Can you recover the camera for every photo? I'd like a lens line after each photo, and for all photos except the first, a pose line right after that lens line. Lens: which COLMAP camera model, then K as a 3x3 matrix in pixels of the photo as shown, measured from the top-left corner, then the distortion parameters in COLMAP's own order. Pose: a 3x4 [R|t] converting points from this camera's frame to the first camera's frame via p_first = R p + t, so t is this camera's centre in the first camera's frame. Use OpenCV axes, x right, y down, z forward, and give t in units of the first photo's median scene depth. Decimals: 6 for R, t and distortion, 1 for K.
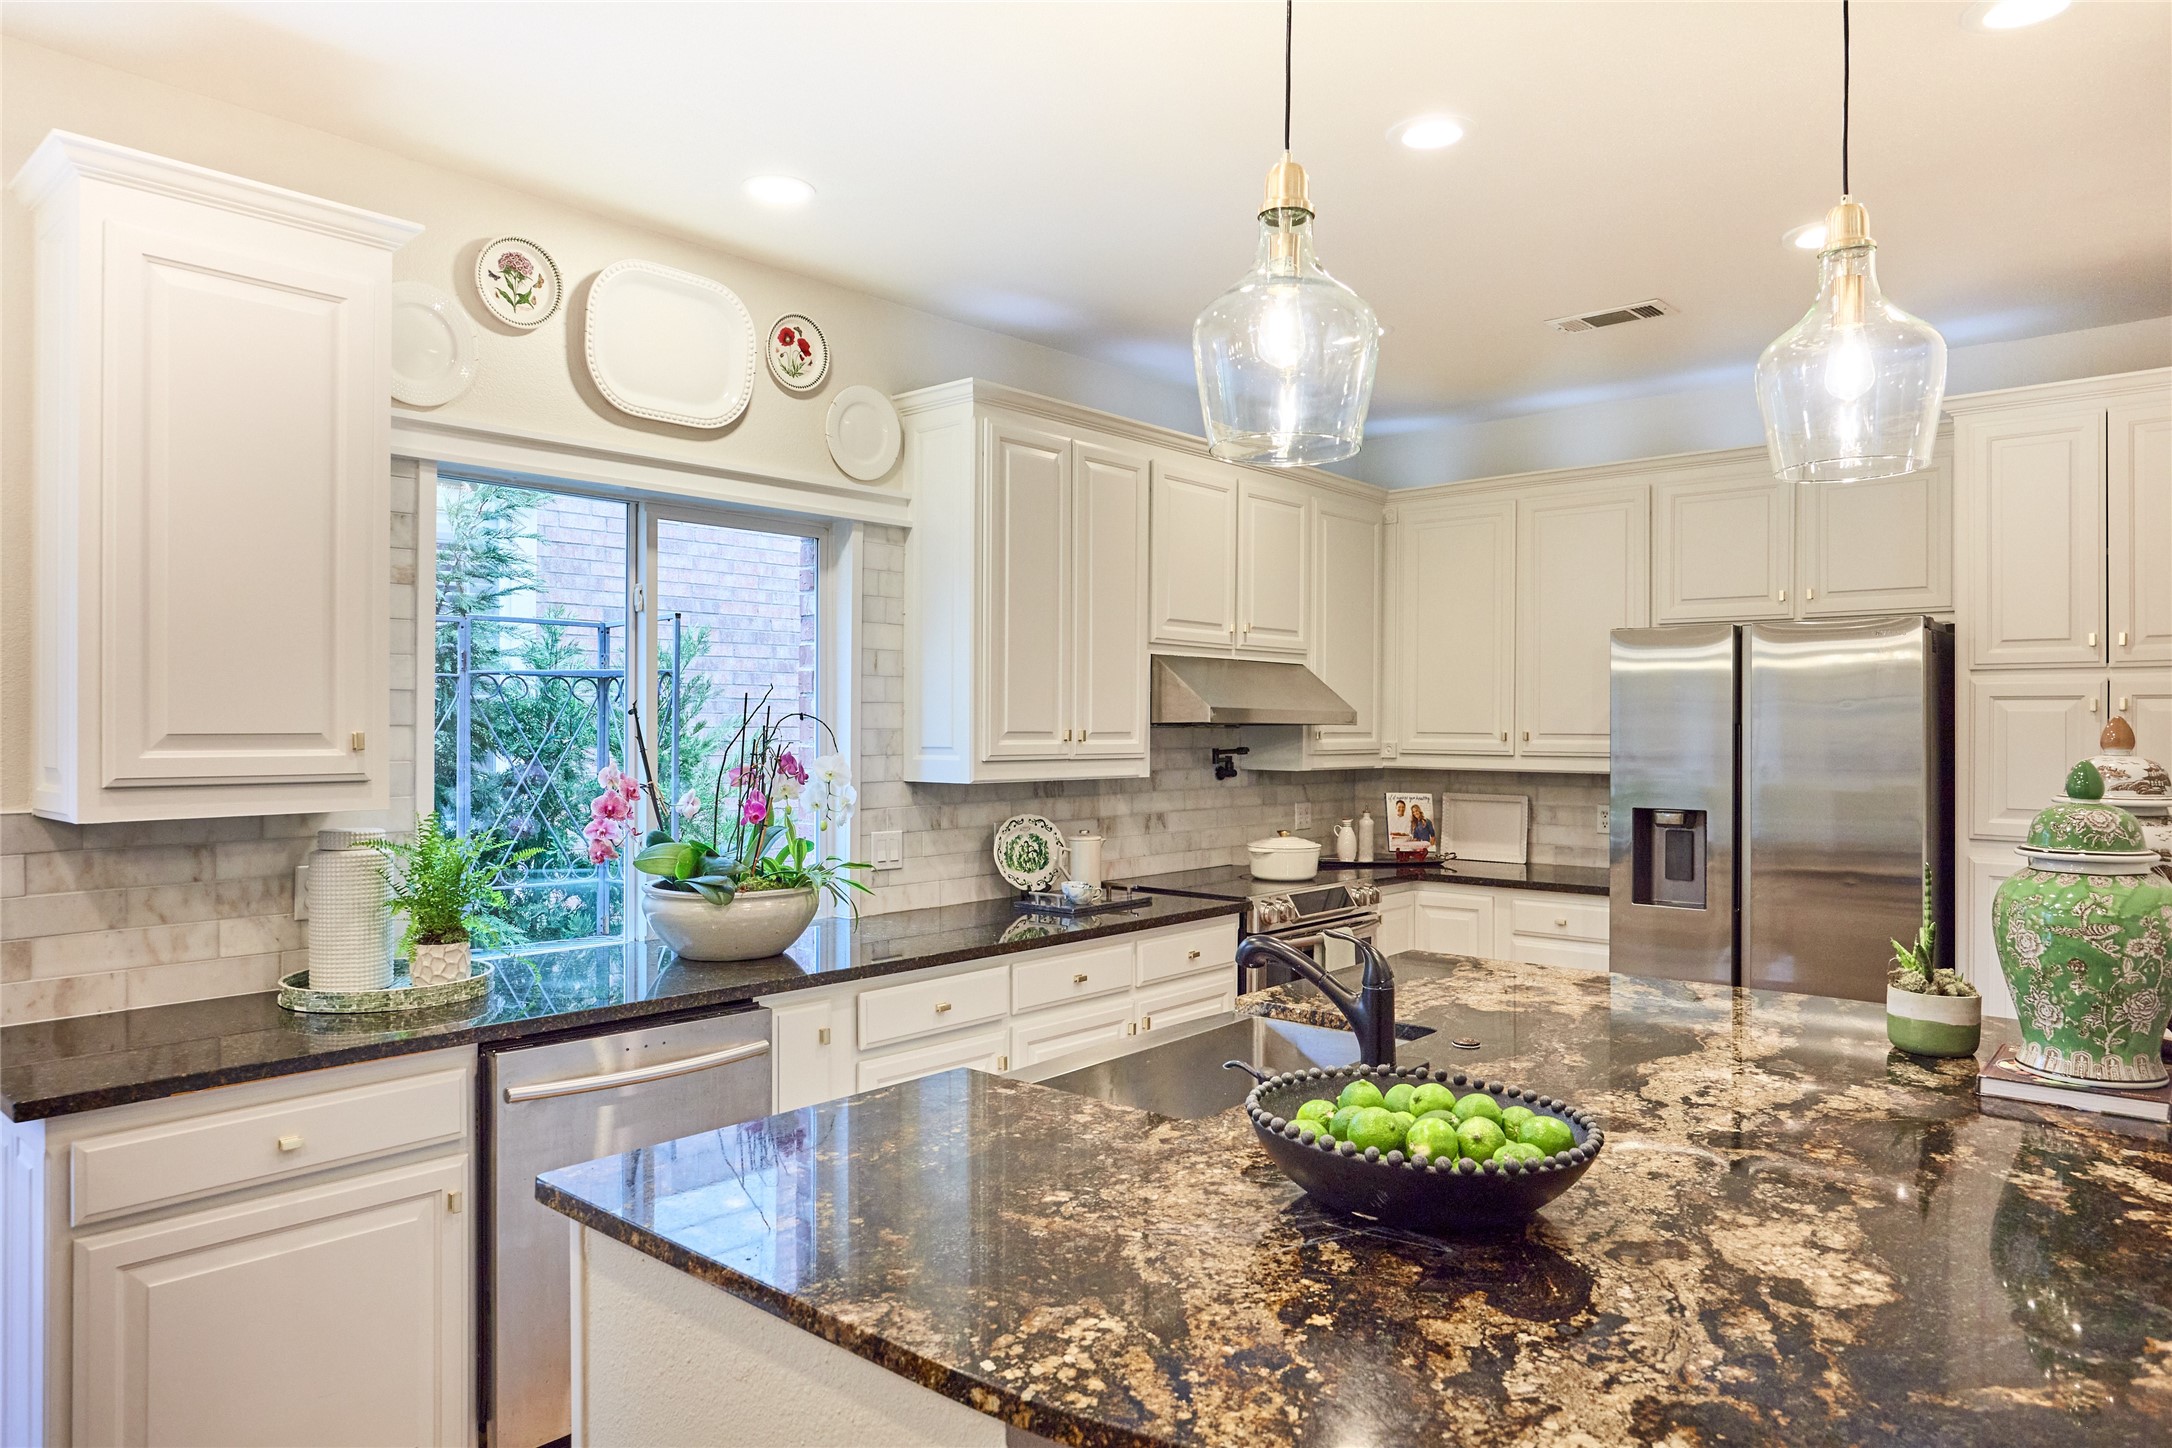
lens RADIAL K [[1368.5, 0, 1086.0], [0, 1368.5, 724.0], [0, 0, 1]] dist [-0.019351, 0.002591]
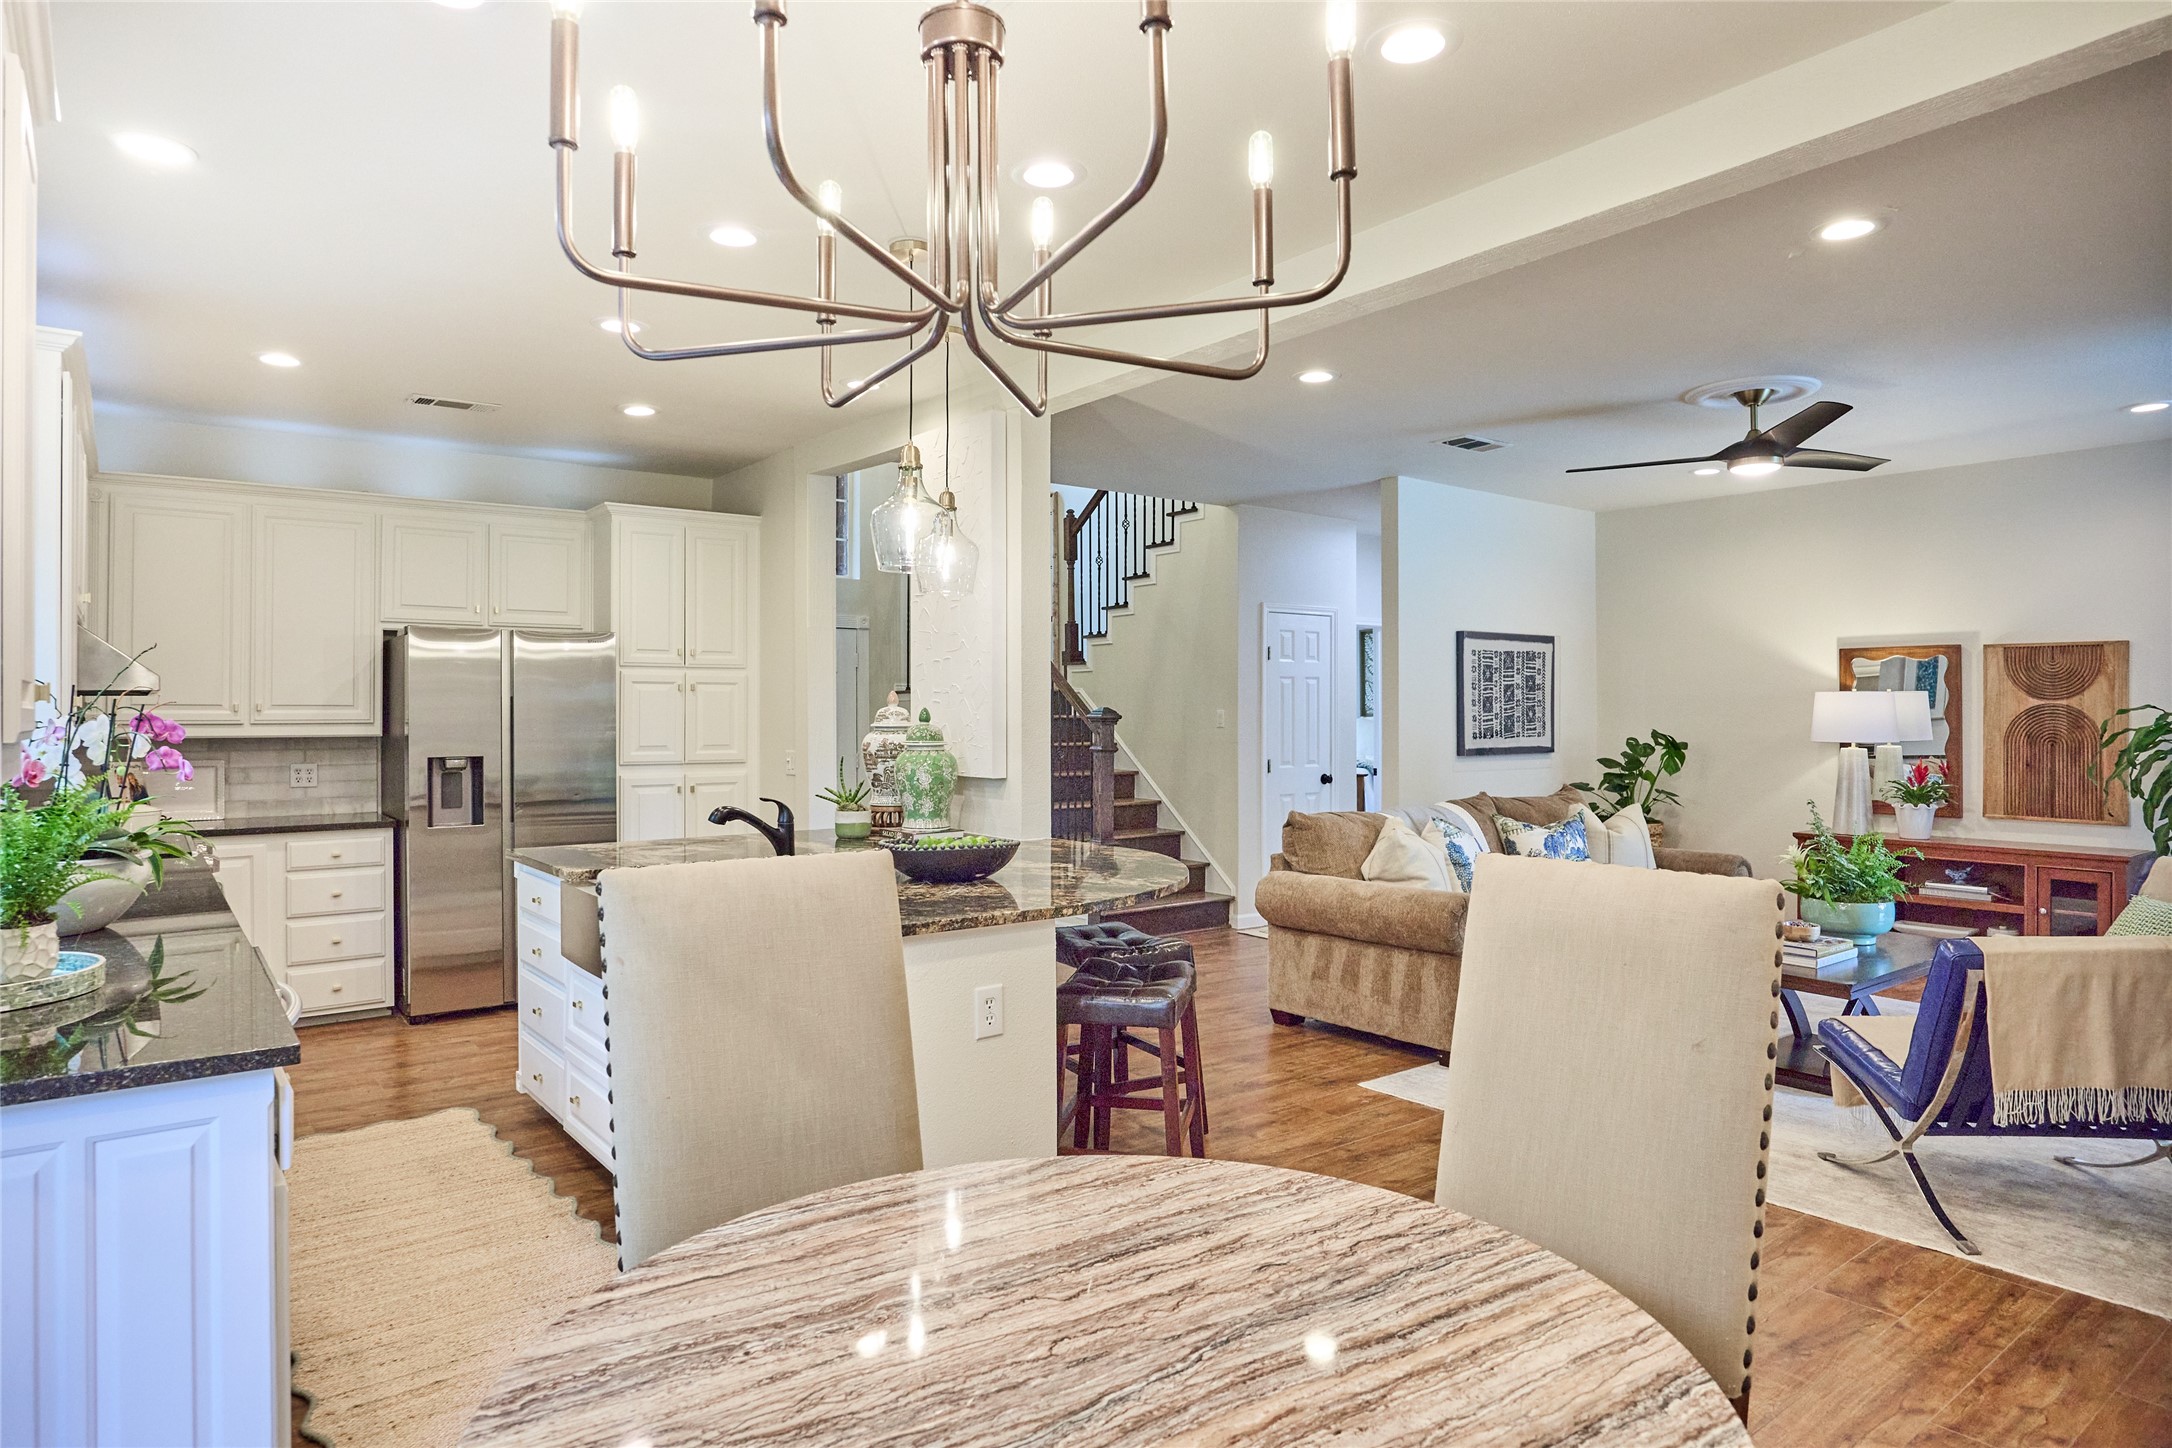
lens RADIAL K [[1275.7, 0, 1103.8], [0, 1275.7, 706.8], [0, 0, 1]] dist [-0.039525, 0.018557]
pose [[0.172911, 0.002377, 0.984935, -0.793570], [0.001728, 0.999995, -0.002716, 0.016516], [-0.984936, 0.002171, 0.172906, 0.124482]]
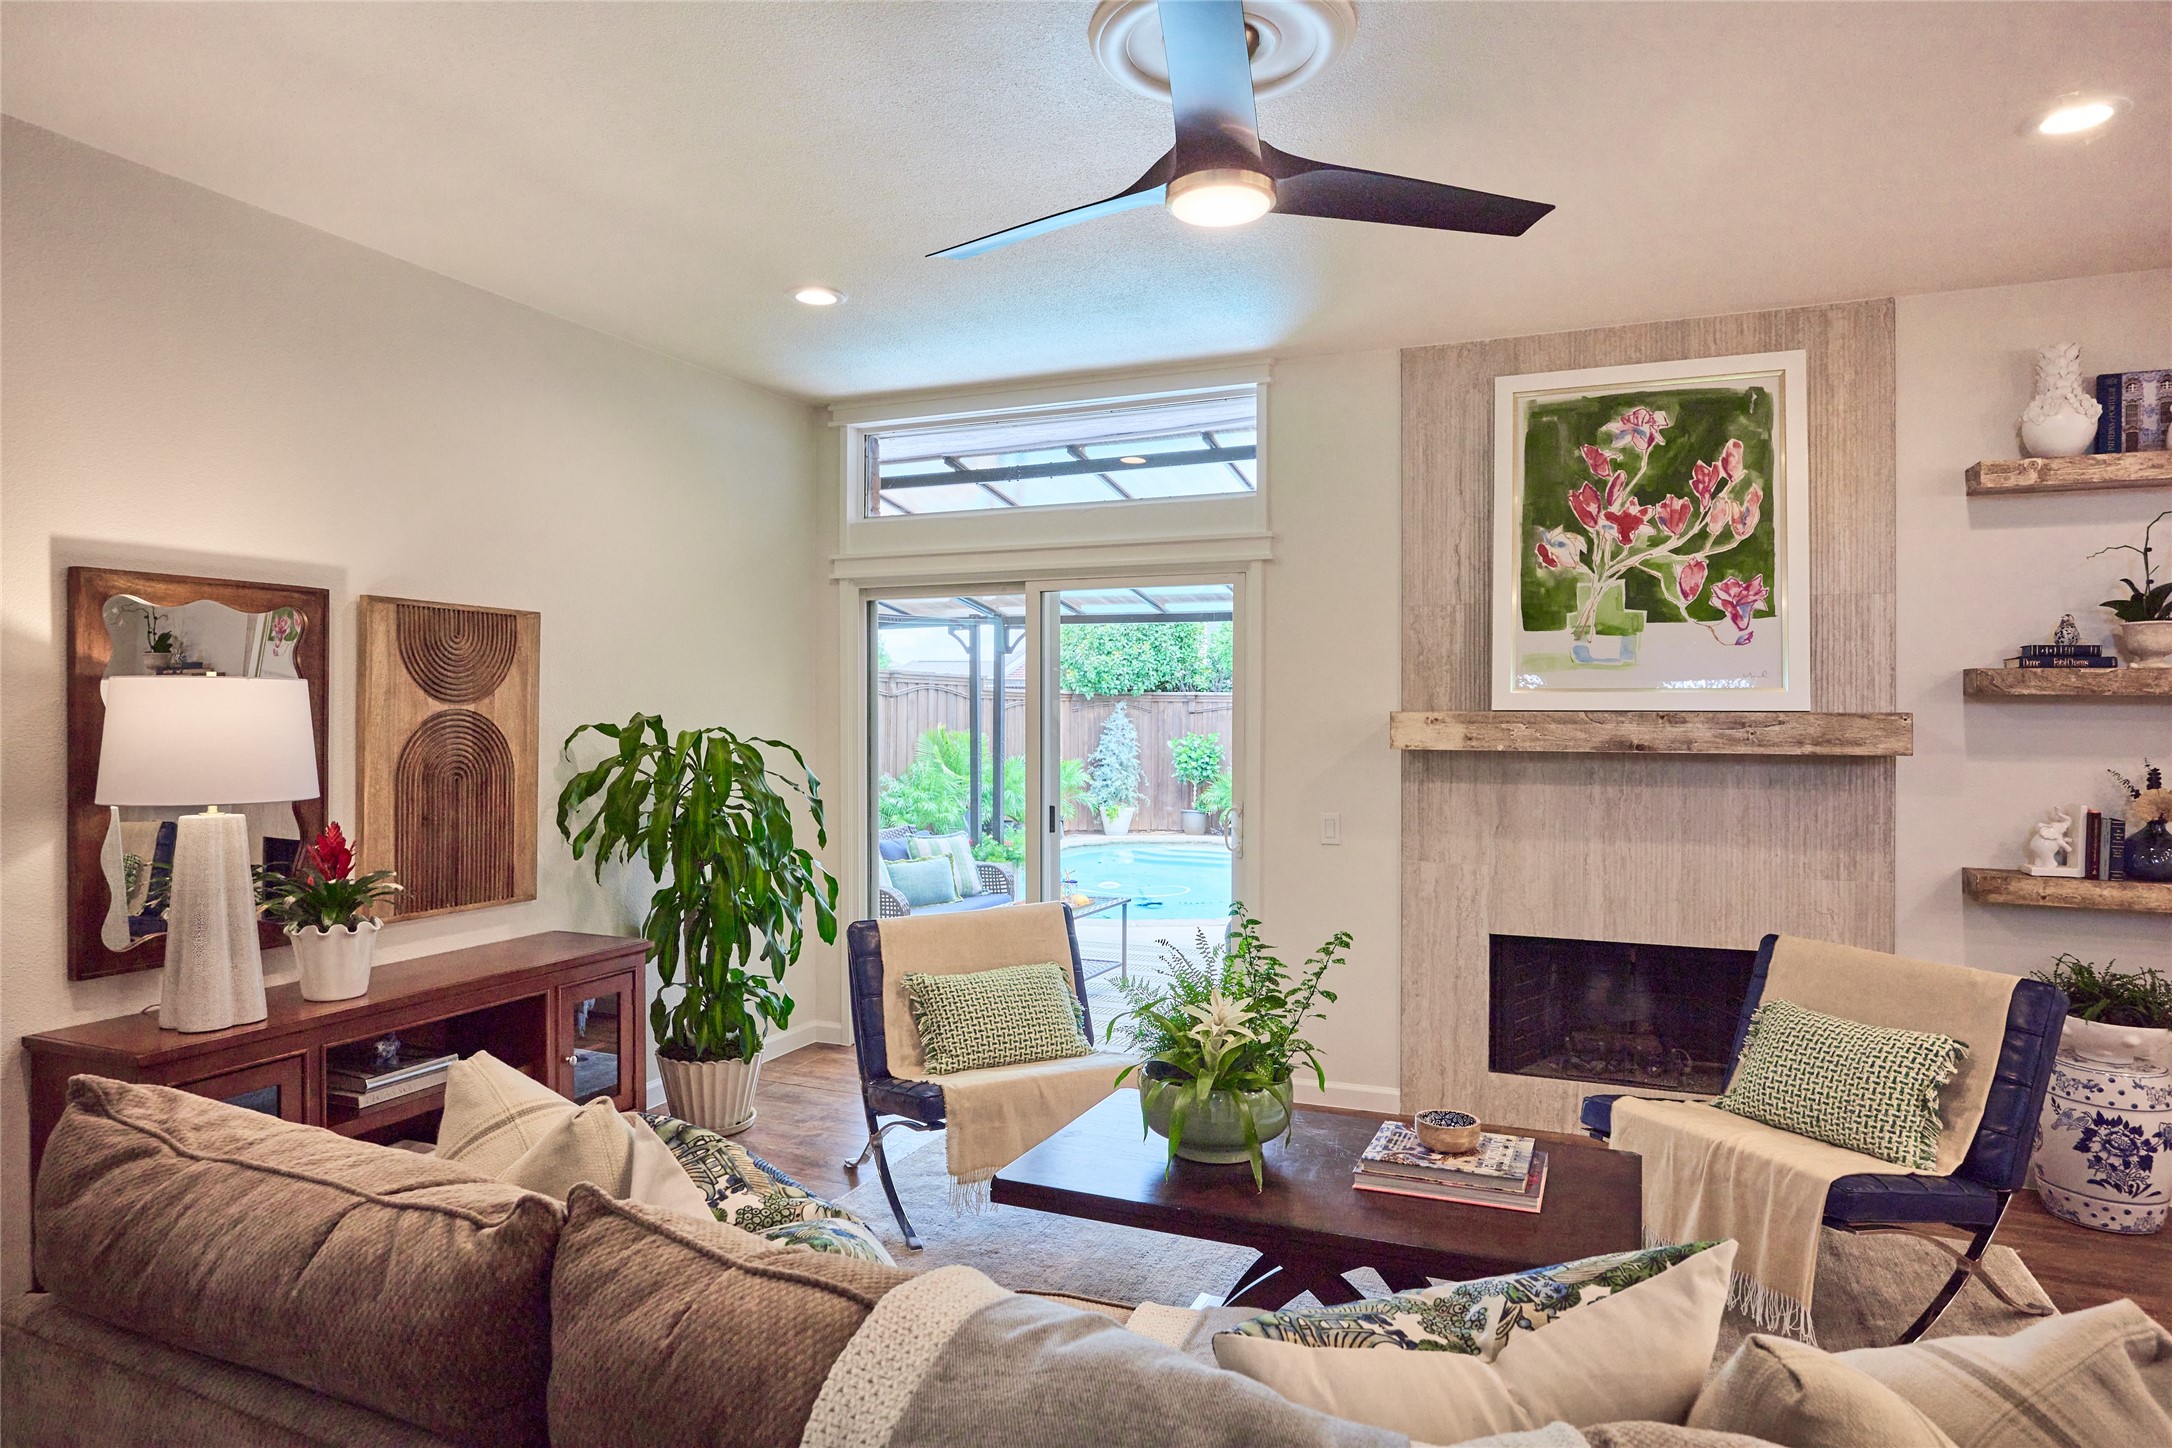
lens RADIAL K [[1275.1, 0, 1083.2], [0, 1275.1, 715.5], [0, 0, 1]] dist [-0.041748, 0.021912]
pose [[-0.948524, -0.002327, -0.316698, 0.846065], [-0.004092, 0.999980, 0.004910, 0.008419], [0.316680, 0.005953, -0.948514, 0.240213]]
